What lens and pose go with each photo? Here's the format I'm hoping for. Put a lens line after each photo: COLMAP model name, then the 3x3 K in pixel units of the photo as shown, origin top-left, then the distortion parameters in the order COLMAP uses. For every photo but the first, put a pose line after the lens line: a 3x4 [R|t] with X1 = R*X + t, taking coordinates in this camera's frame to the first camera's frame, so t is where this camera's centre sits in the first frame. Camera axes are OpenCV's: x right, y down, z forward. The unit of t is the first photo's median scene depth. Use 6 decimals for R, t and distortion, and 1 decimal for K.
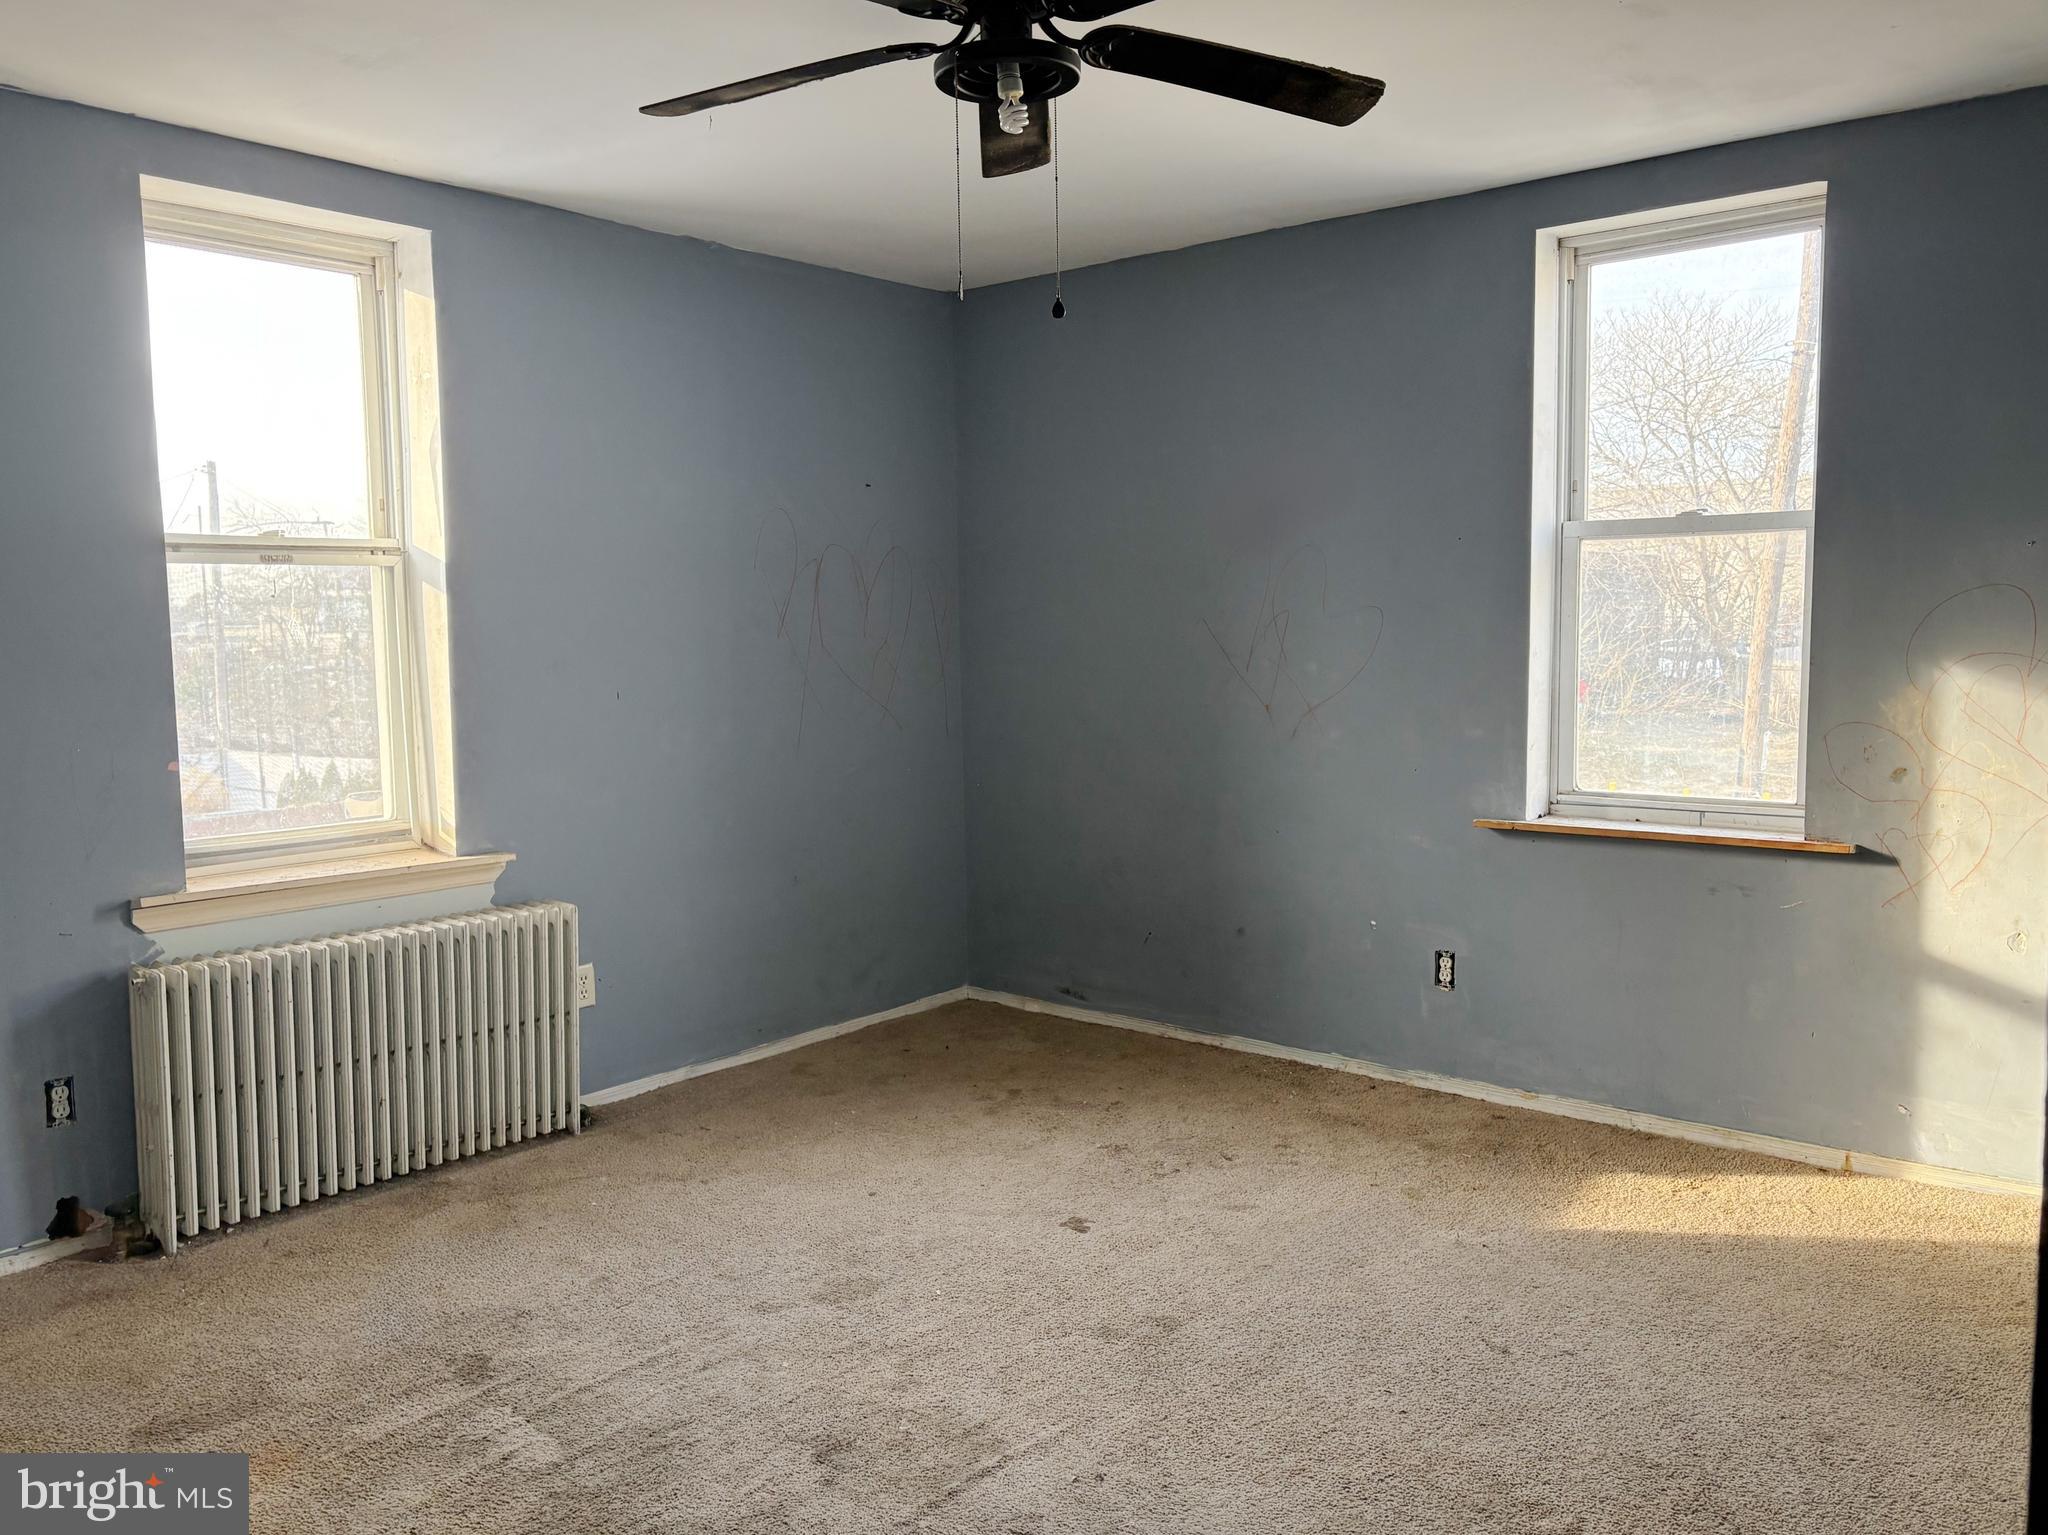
lens RADIAL K [[1571.5, 0, 1008.0], [0, 1571.5, 784.0], [0, 0, 1]] dist [0.038421, -0.030418]
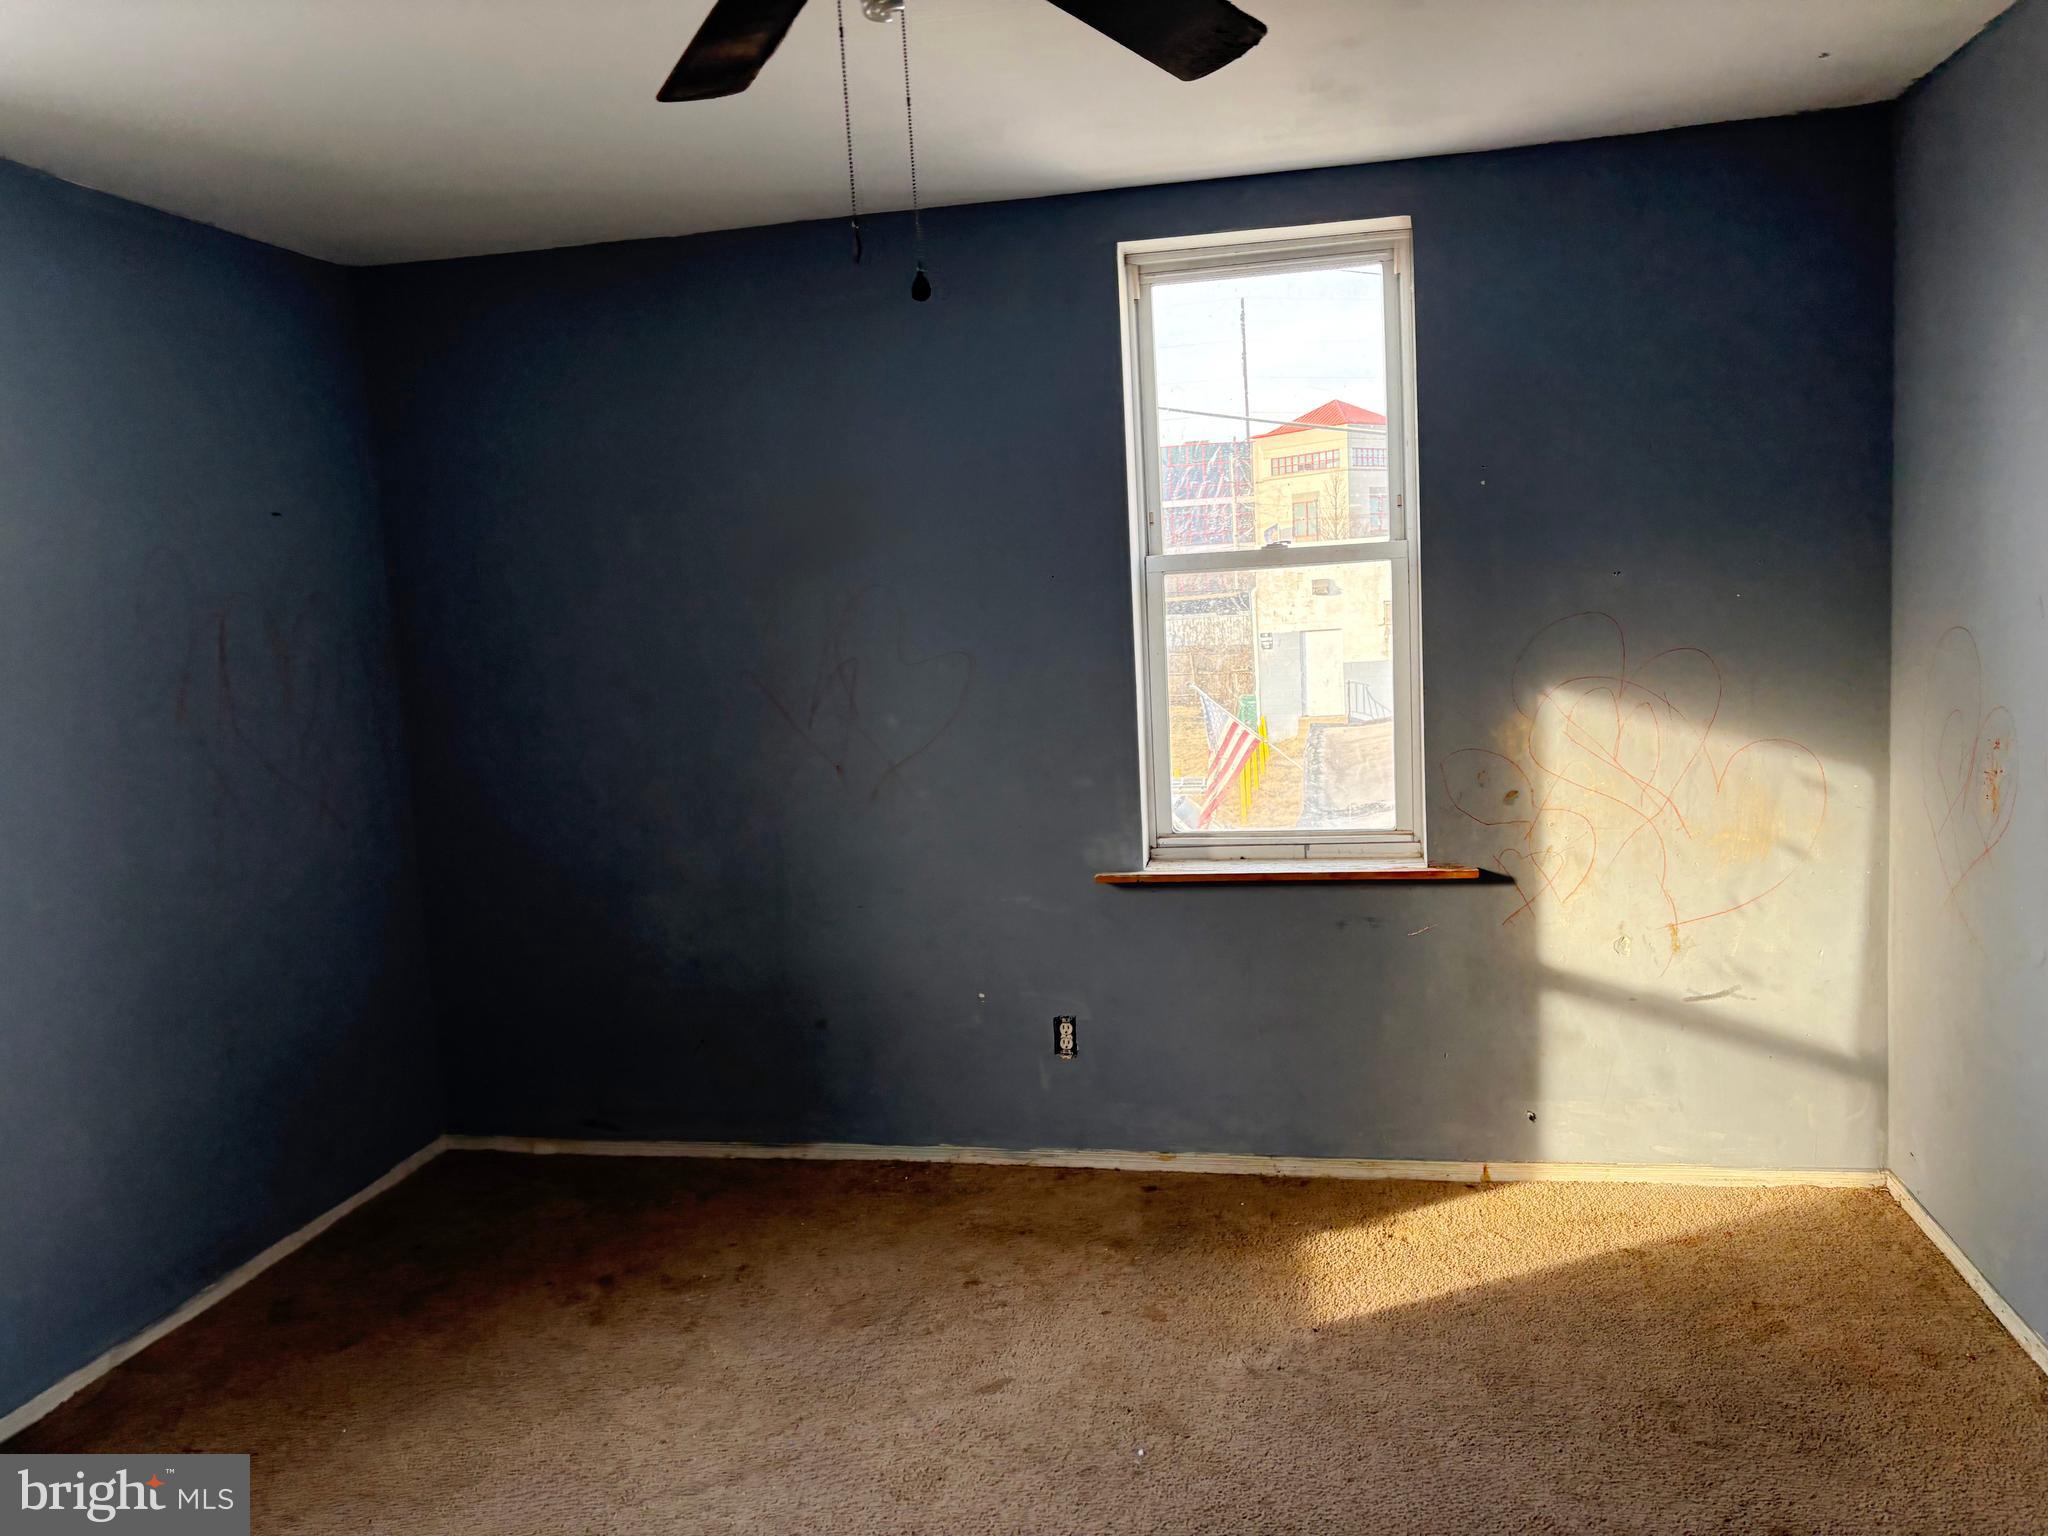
lens RADIAL K [[1547.4, 0, 1025.6], [0, 1547.4, 786.0], [0, 0, 1]] dist [0.066489, -0.075807]
pose [[0.881644, -0.091527, 0.462954, -0.180561], [0.090236, 0.995607, 0.024990, -0.064418], [-0.463208, 0.019743, 0.886030, 0.234143]]
